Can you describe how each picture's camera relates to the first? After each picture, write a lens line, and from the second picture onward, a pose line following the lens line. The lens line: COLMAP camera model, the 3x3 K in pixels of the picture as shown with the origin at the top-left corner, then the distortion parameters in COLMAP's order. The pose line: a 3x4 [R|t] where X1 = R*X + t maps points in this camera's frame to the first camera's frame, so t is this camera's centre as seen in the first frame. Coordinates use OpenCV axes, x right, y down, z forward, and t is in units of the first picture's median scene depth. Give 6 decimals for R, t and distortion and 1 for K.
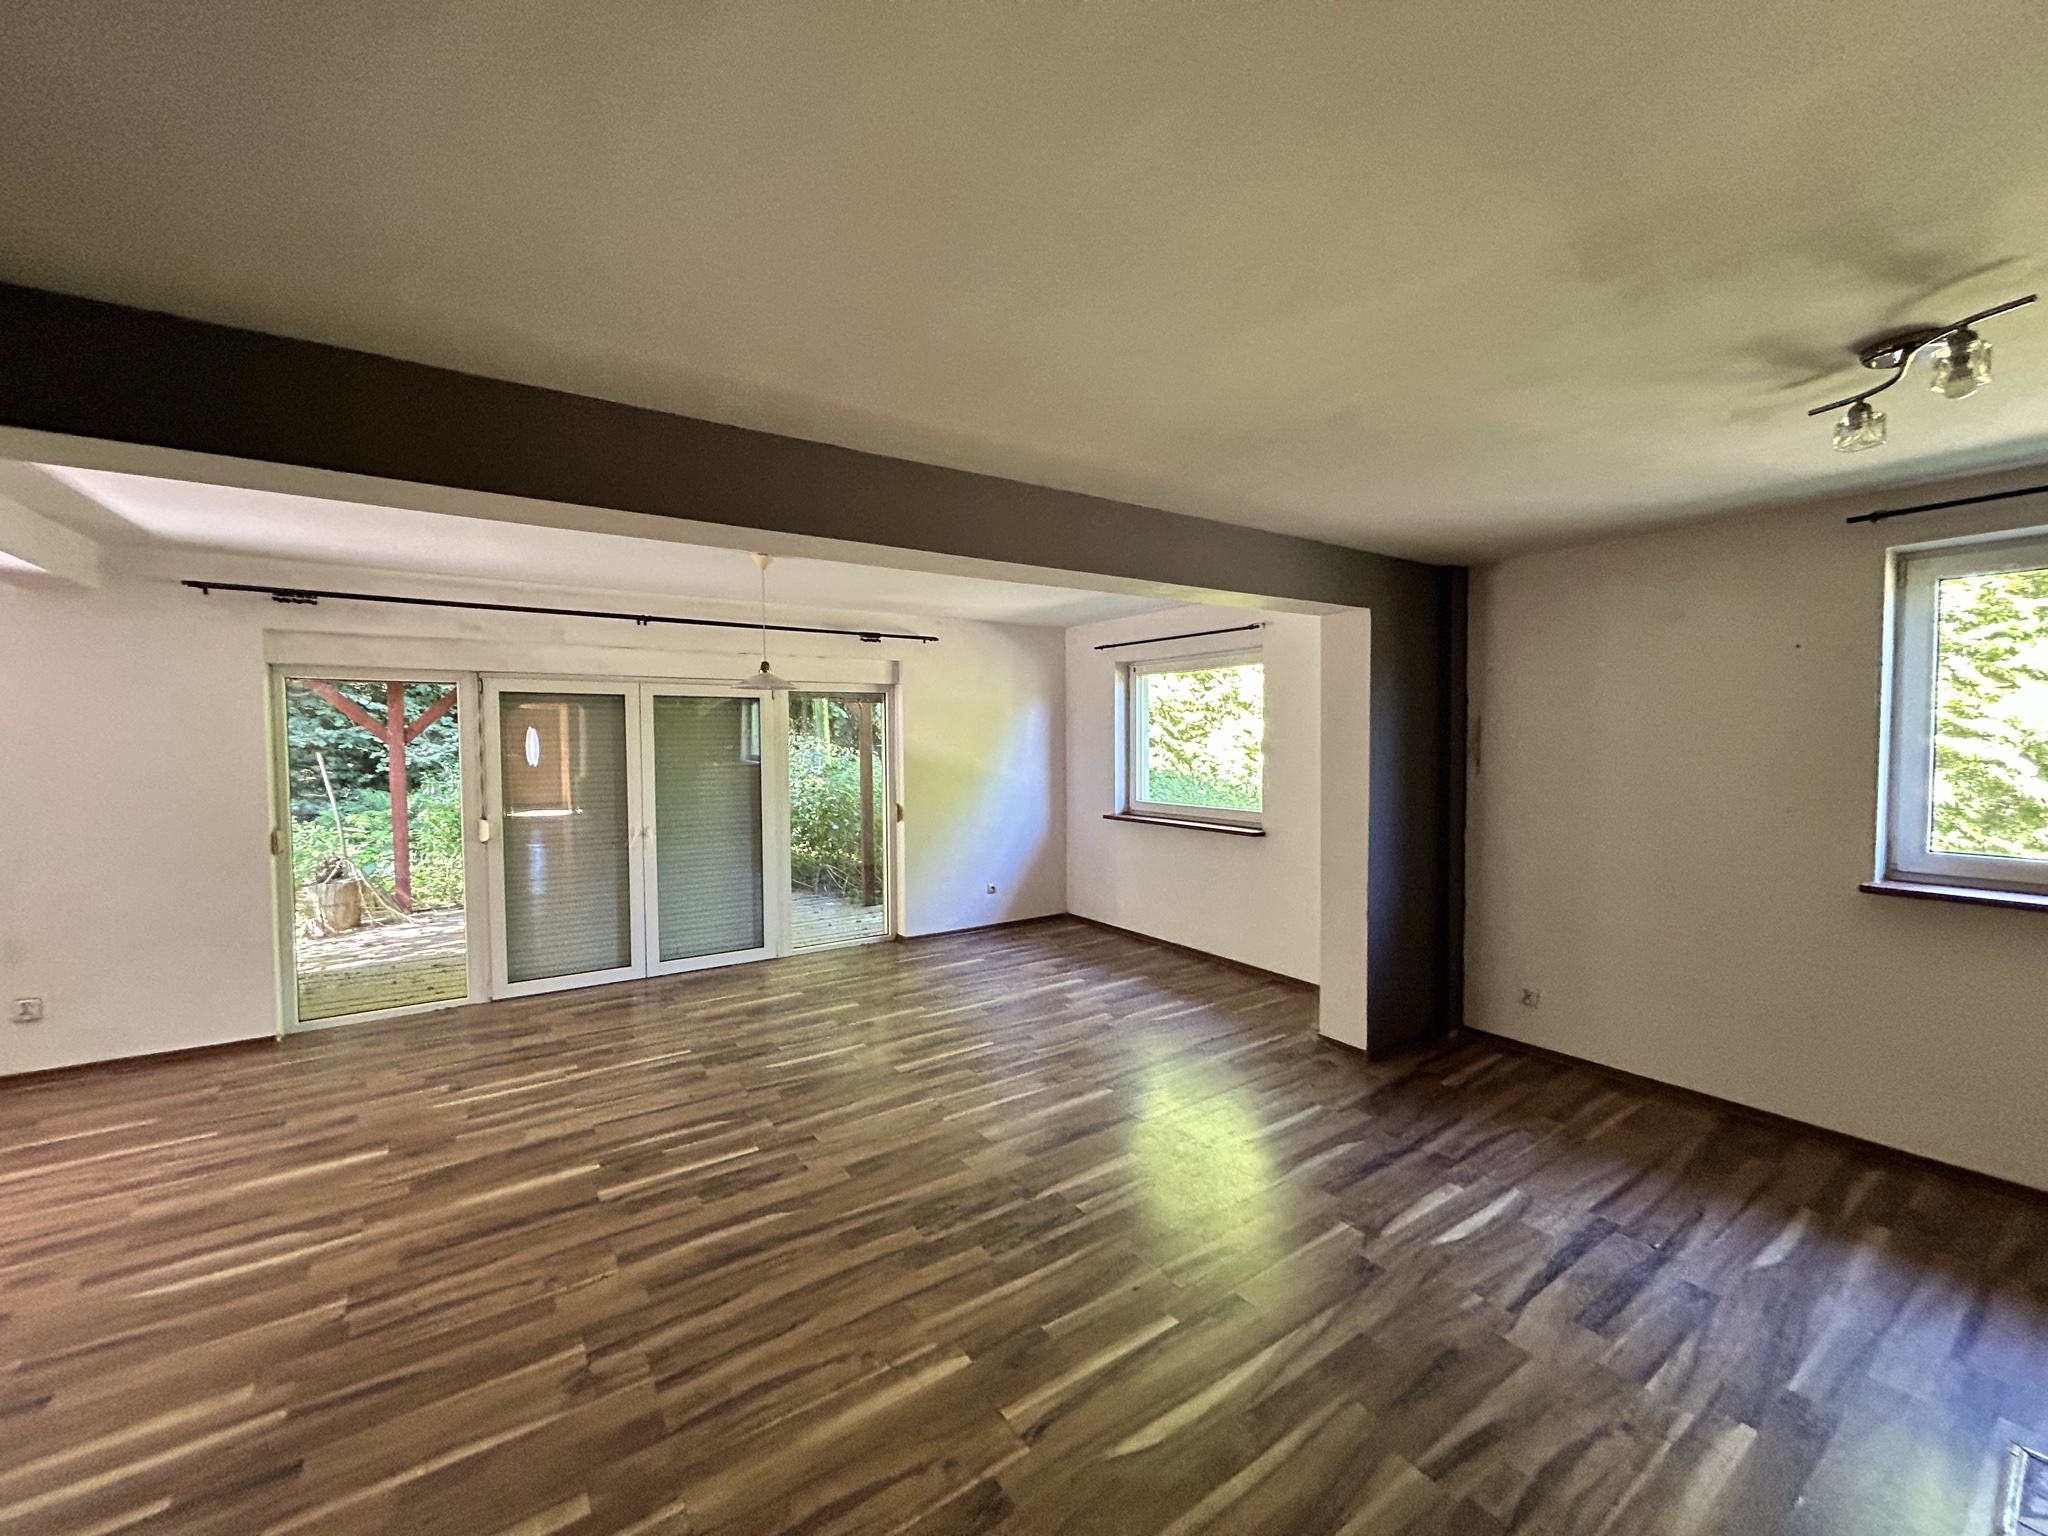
lens RADIAL K [[828.7, 0, 1024.2], [0, 828.7, 768.0], [0, 0, 1]] dist [0.009758, 0.000246]
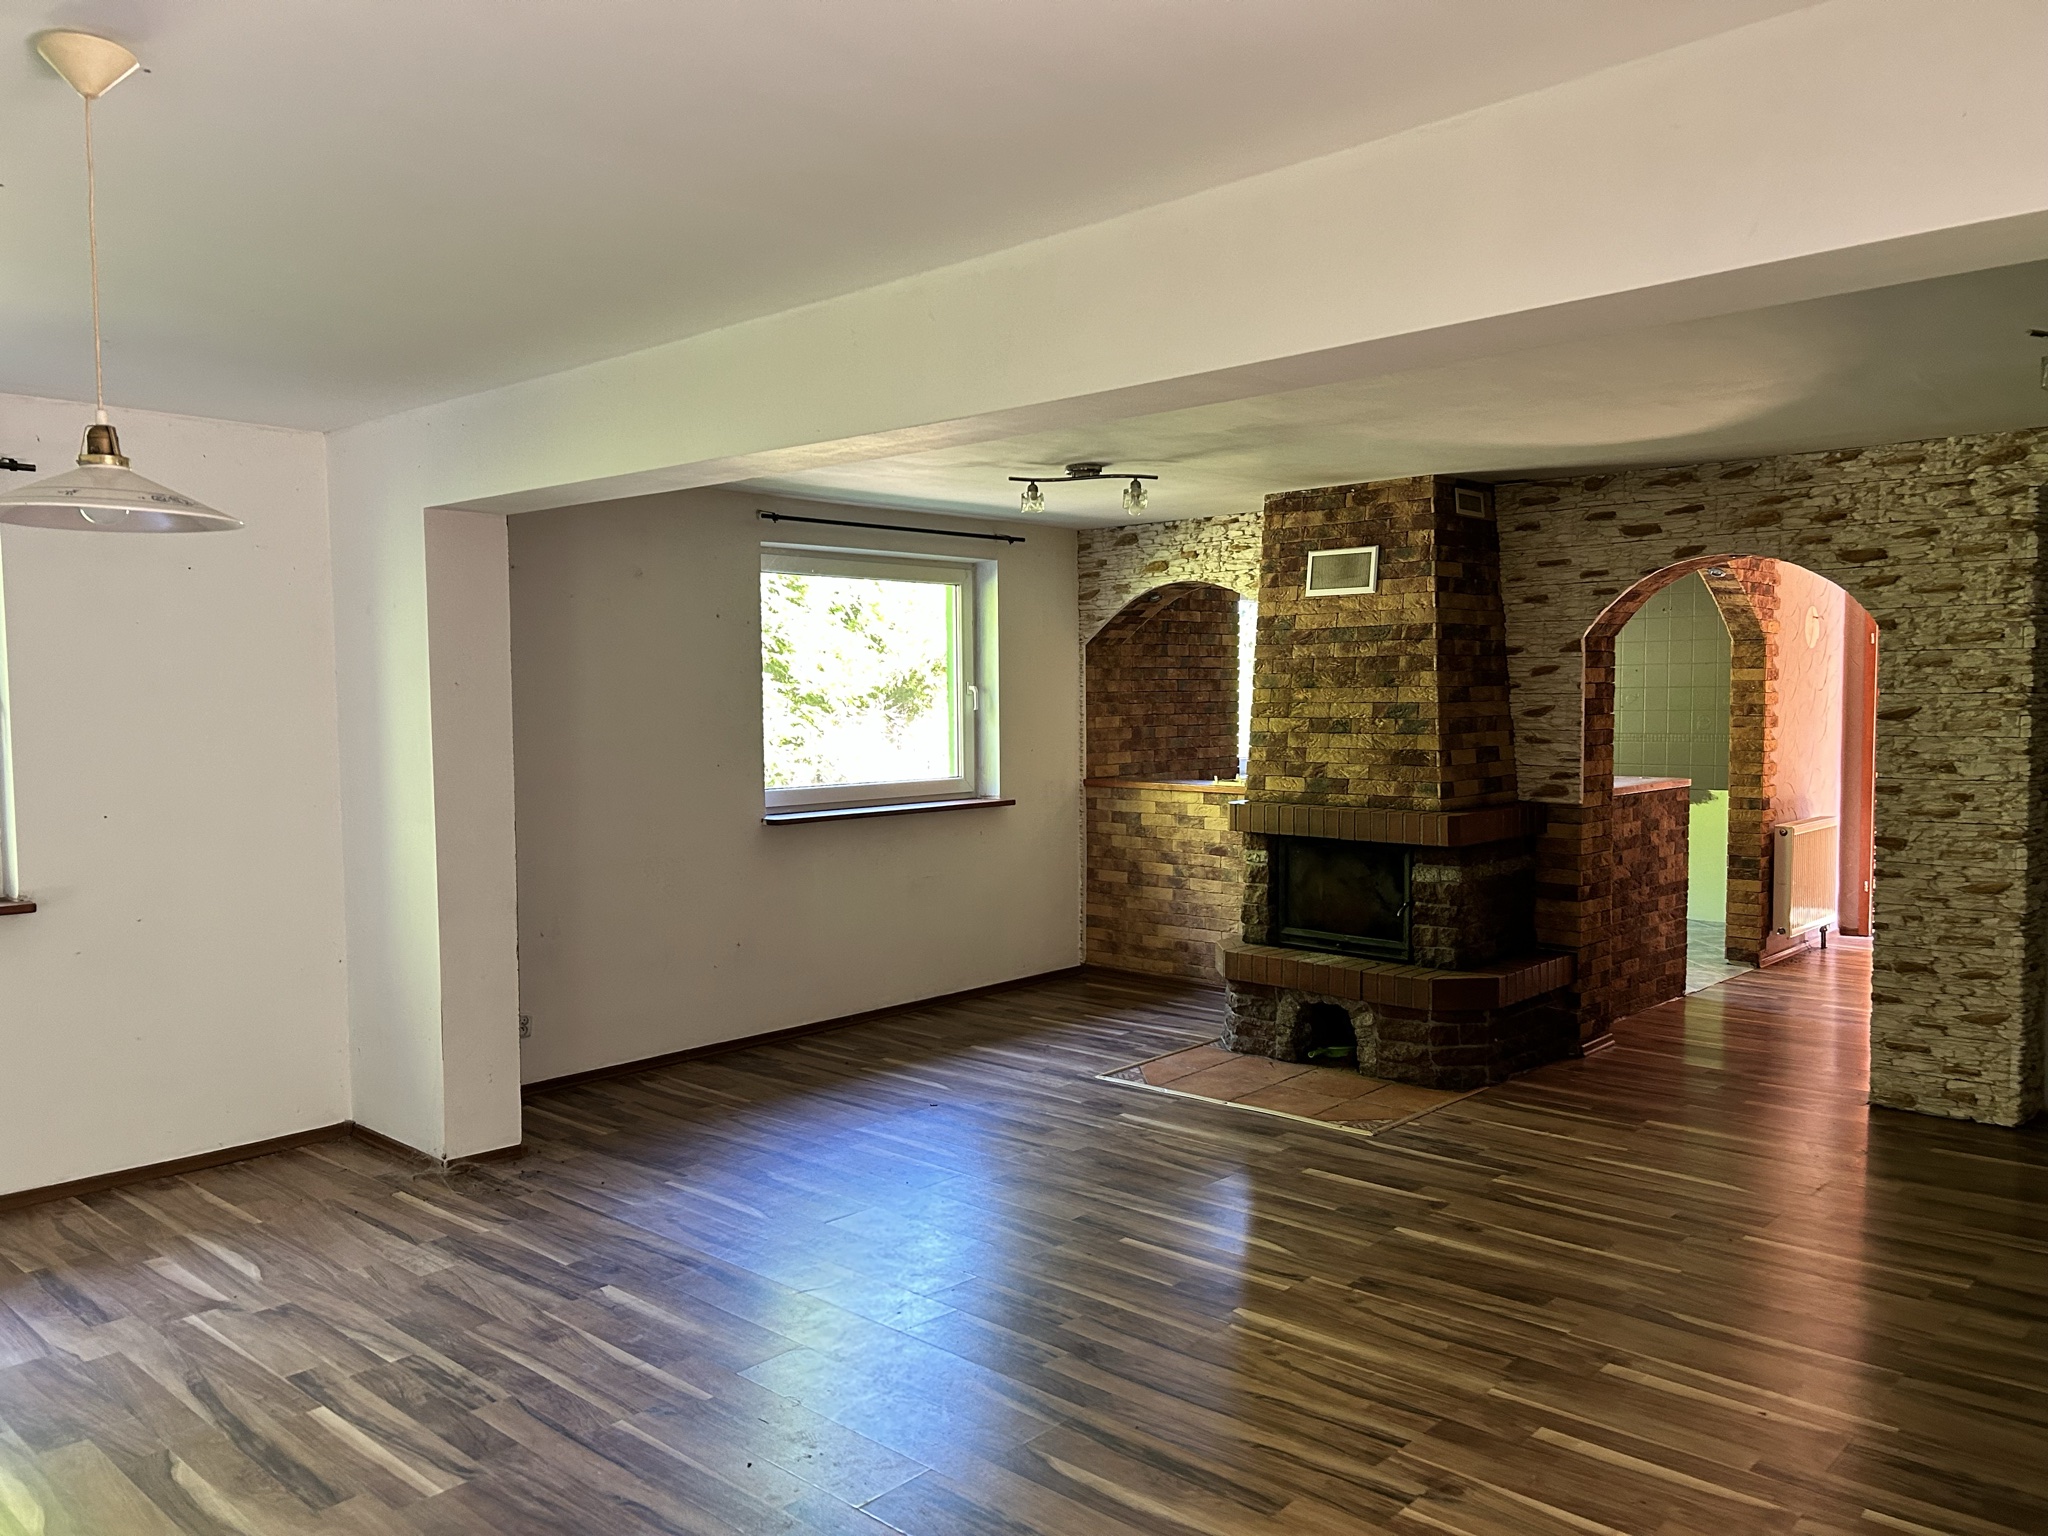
lens RADIAL K [[1529.9, 0, 1022.8], [0, 1529.9, 788.9], [0, 0, 1]] dist [0.025734, -0.023433]
pose [[-0.219802, -0.051957, 0.974160, -1.330724], [0.047168, 0.996847, 0.063810, -0.033426], [-0.974403, 0.059975, -0.216659, 1.208685]]
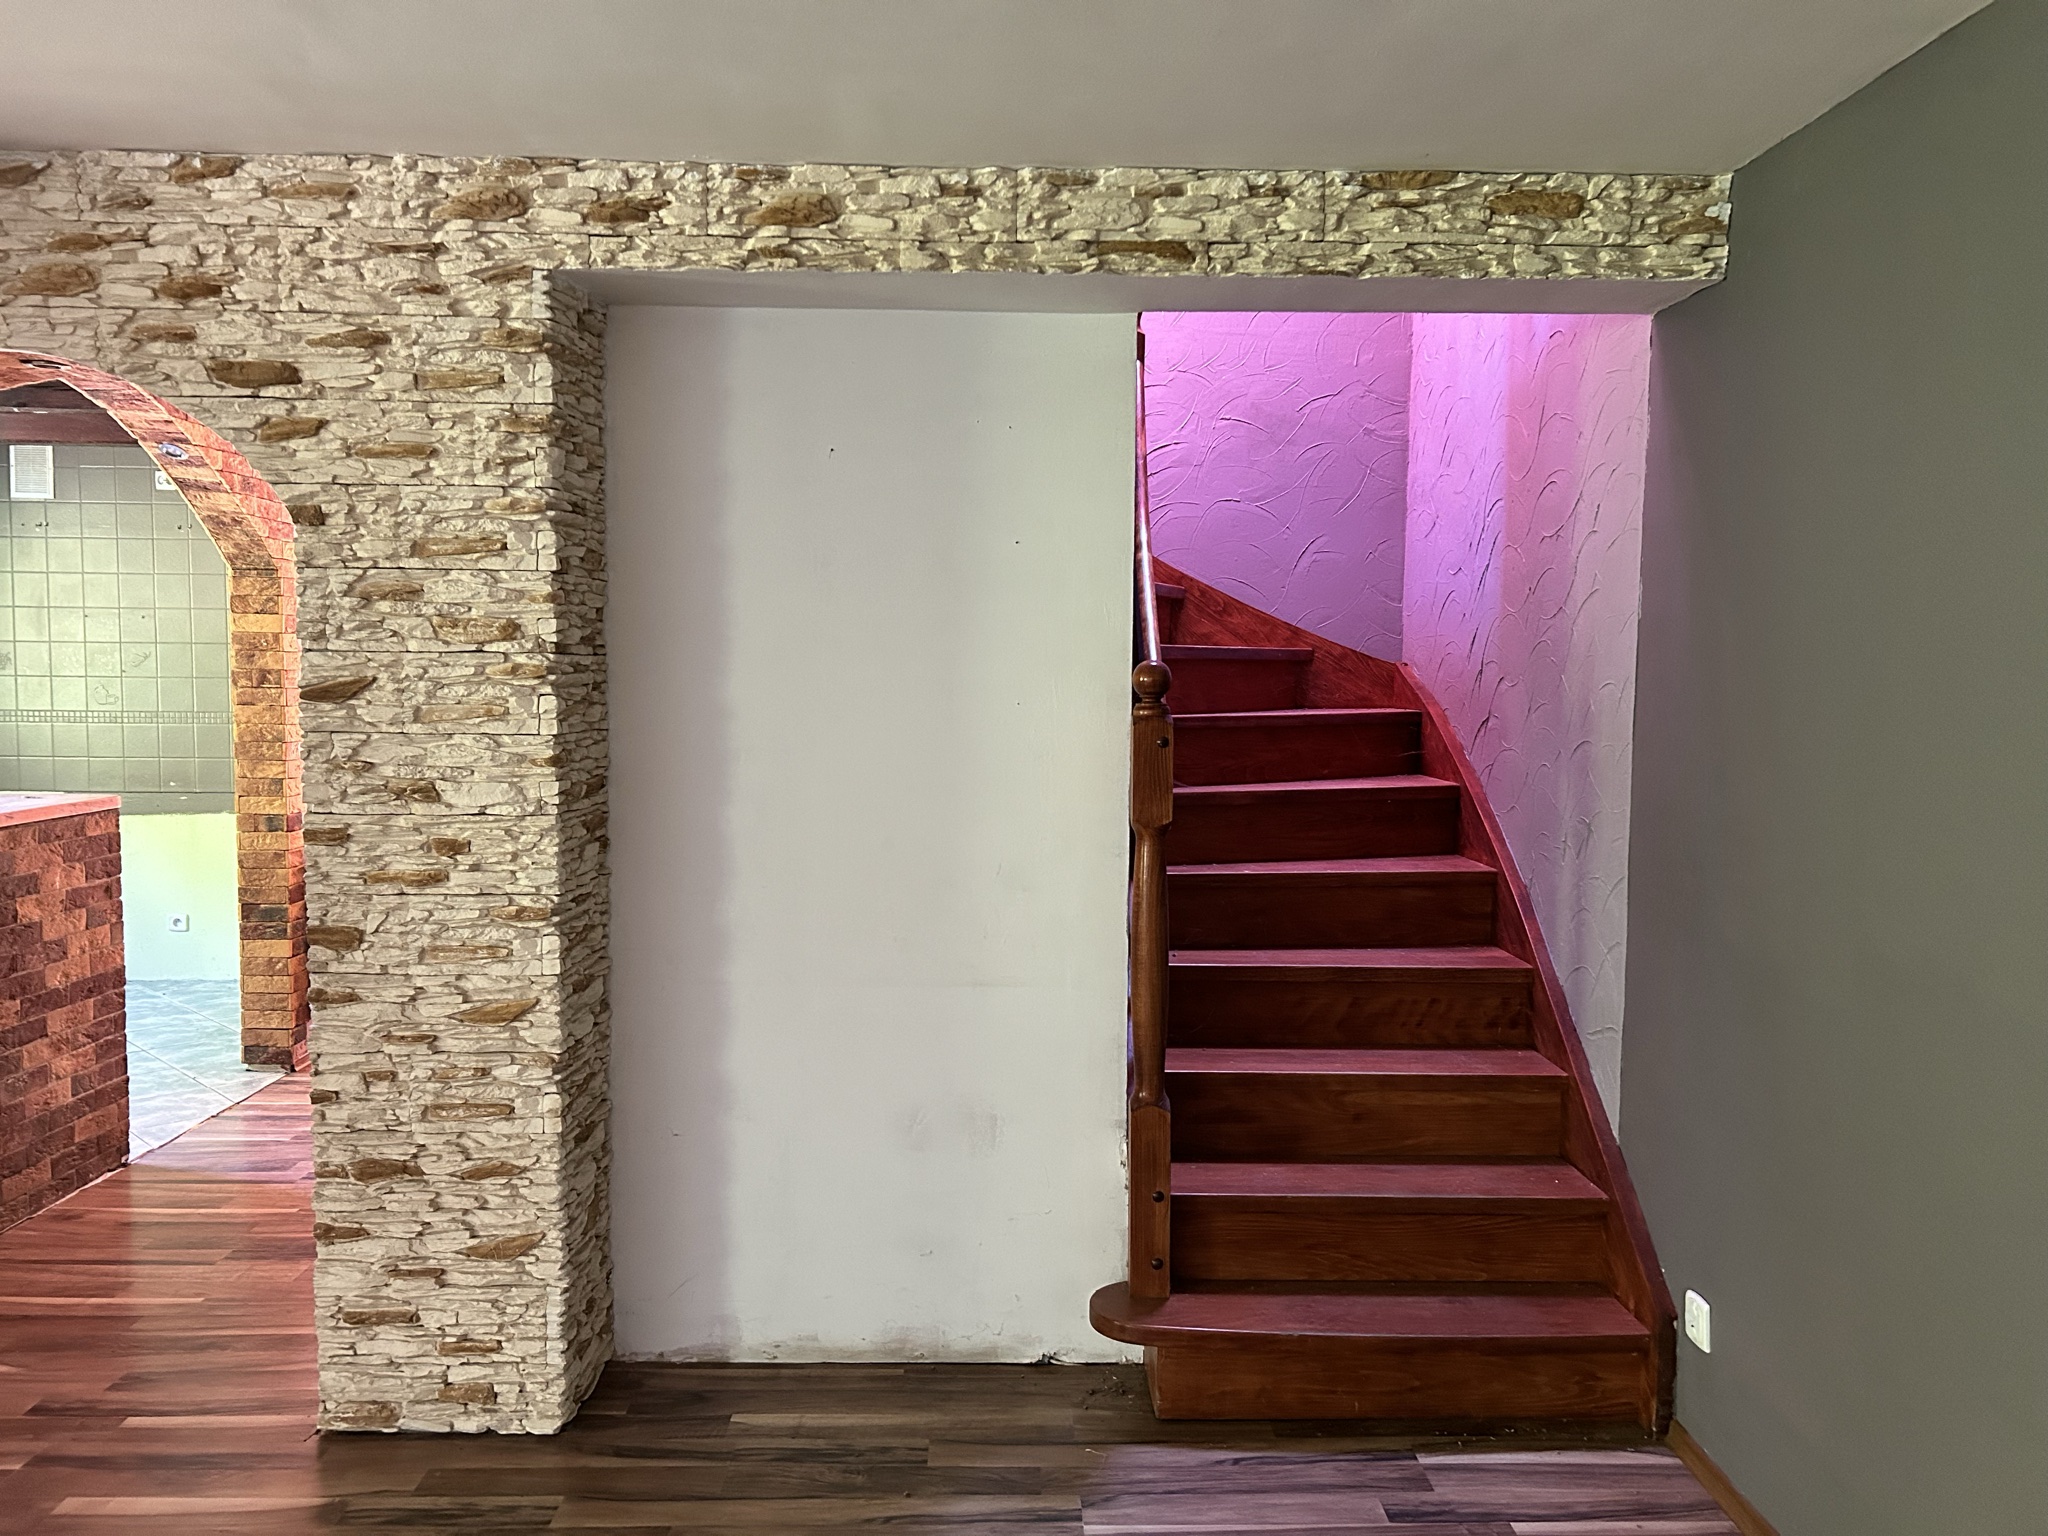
lens RADIAL K [[1529.9, 0, 1022.3], [0, 1529.9, 782.5], [0, 0, 1]] dist [0.025734, -0.023433]
pose [[-0.838532, -0.045844, 0.542920, -0.585264], [0.014535, 0.994217, 0.106401, 0.008980], [-0.544658, 0.097112, -0.833017, 0.284762]]
